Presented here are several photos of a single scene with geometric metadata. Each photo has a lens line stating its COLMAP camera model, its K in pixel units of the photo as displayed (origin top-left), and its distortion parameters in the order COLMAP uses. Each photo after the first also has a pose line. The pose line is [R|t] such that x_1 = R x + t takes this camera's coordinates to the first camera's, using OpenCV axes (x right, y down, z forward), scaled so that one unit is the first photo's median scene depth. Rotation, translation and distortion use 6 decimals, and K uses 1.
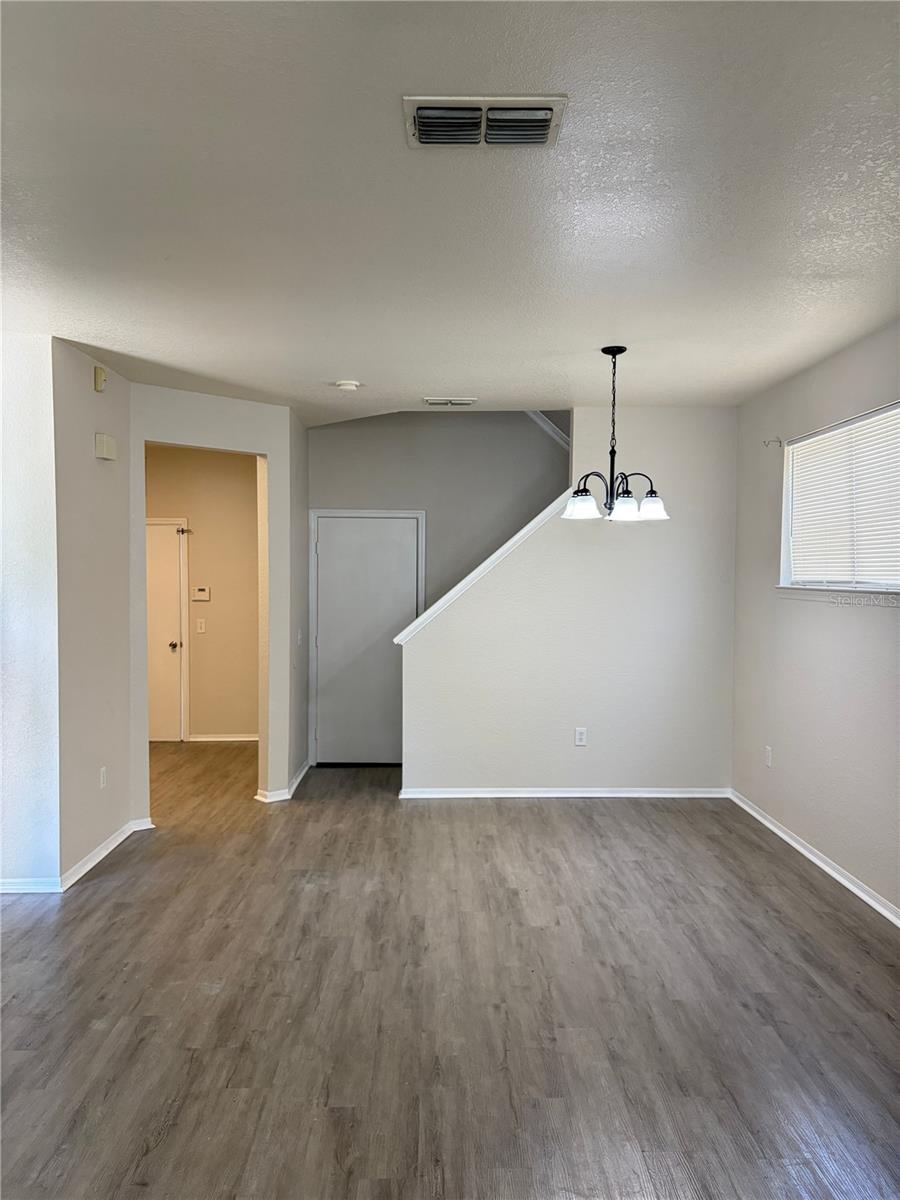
lens RADIAL K [[909.0, 0, 450.7], [0, 909.0, 597.9], [0, 0, 1]] dist [0.011598, 0.003991]
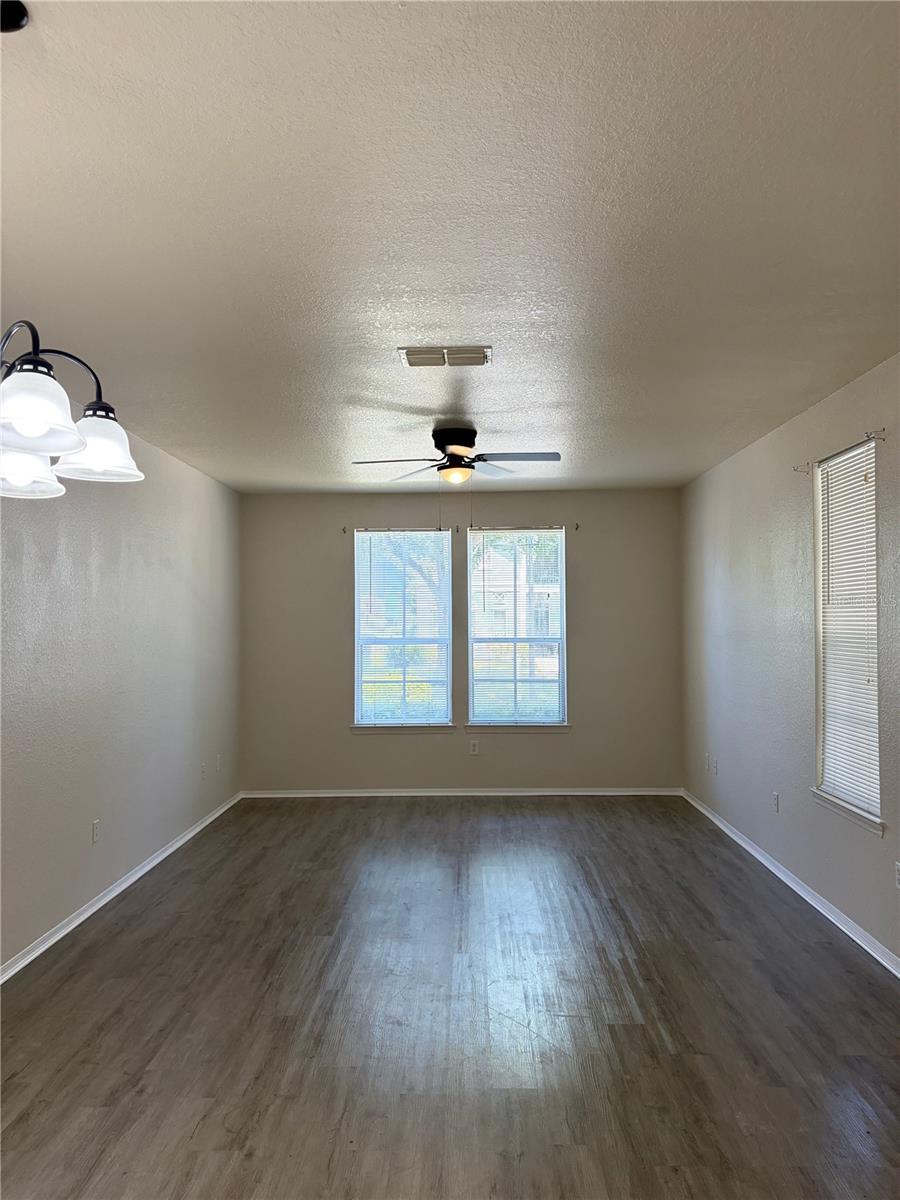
lens RADIAL K [[909.0, 0, 450.5], [0, 909.0, 600.2], [0, 0, 1]] dist [0.011598, 0.003991]
pose [[-0.999268, 0.002108, 0.038197, -0.024518], [0.002195, 0.999995, 0.002250, -0.047838], [-0.038192, 0.002332, -0.999268, 1.869695]]
